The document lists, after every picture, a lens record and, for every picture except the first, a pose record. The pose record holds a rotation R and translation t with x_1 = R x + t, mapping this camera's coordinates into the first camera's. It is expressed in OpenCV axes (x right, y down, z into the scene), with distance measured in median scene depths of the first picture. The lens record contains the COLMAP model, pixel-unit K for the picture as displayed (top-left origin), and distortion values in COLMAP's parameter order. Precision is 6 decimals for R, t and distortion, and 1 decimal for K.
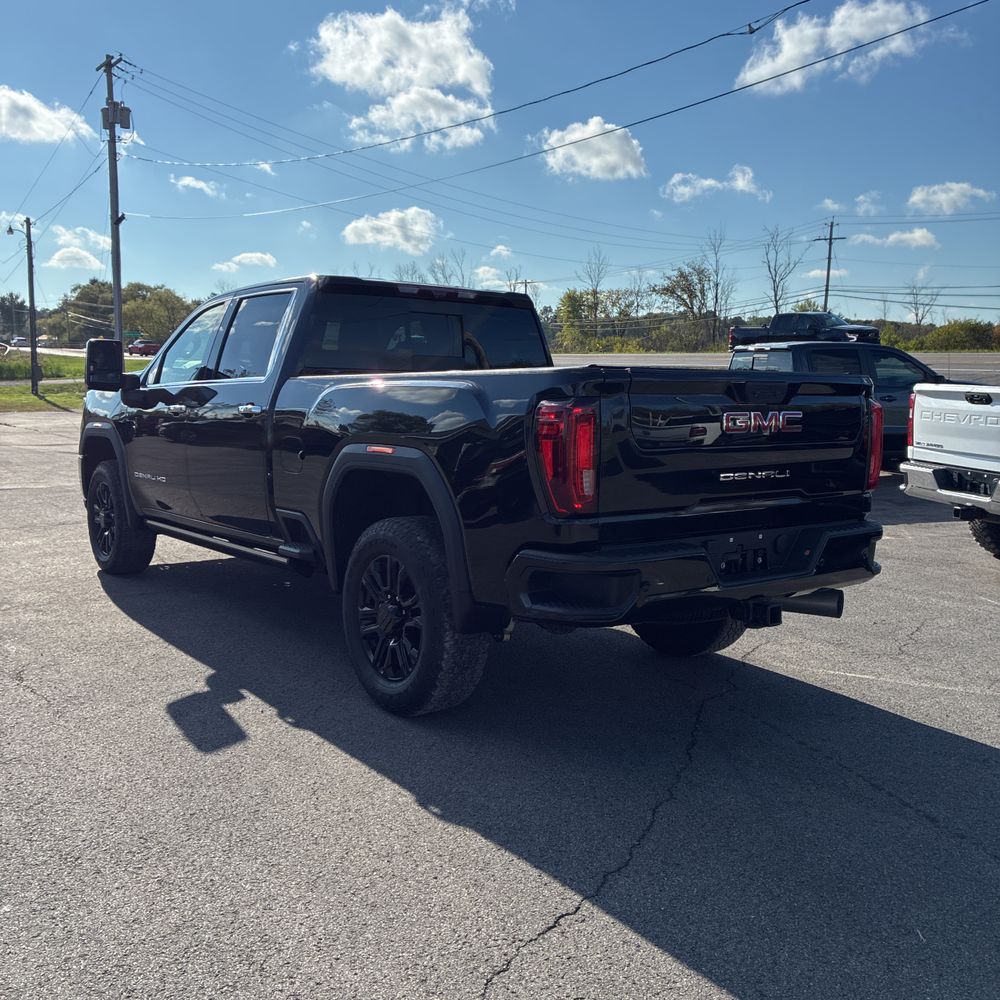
lens RADIAL K [[1016.0, 0, 502.4], [0, 1016.0, 497.9], [0, 0, 1]] dist [0.033820, 0.000000]
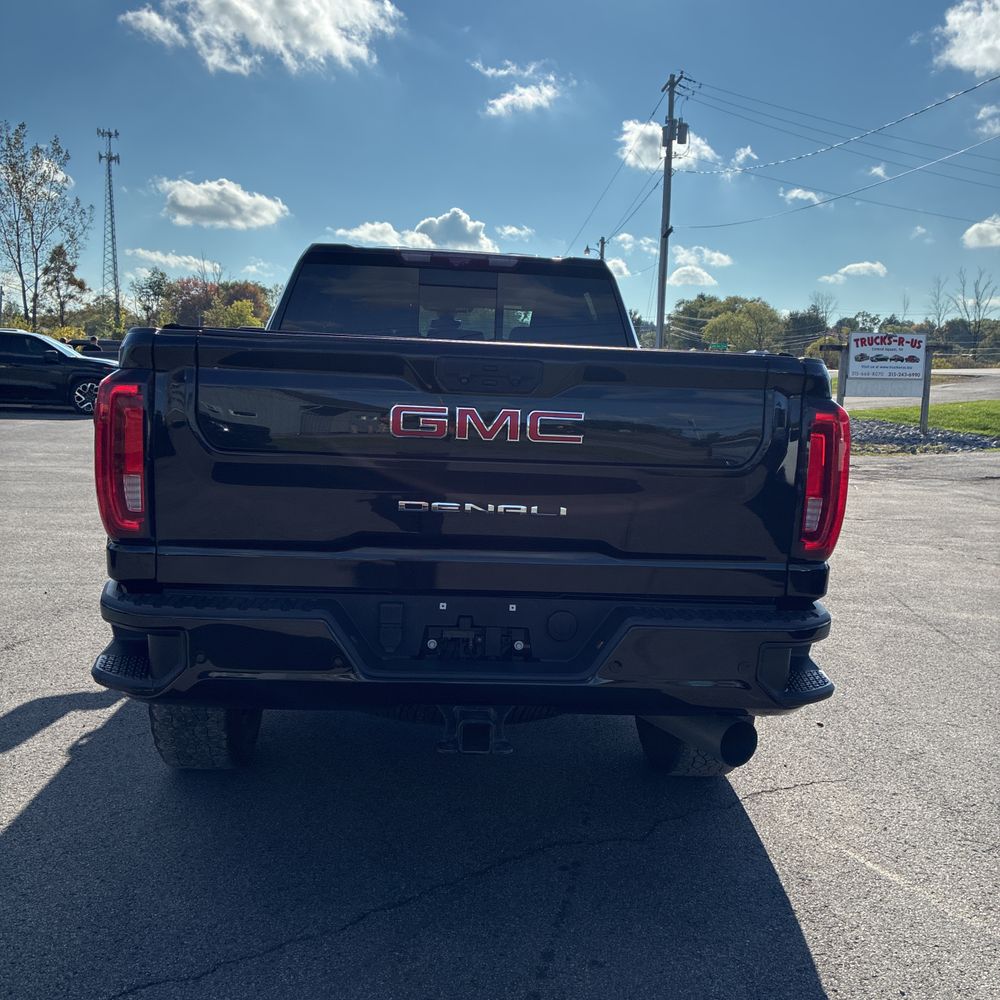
lens RADIAL K [[1016.0, 0, 498.7], [0, 1016.0, 502.7], [0, 0, 1]] dist [0.033820, 0.000000]
pose [[0.836894, 0.087099, -0.540390, 0.582417], [-0.091501, 0.995628, 0.018769, -0.037751], [0.539663, 0.033739, 0.841205, 0.472723]]
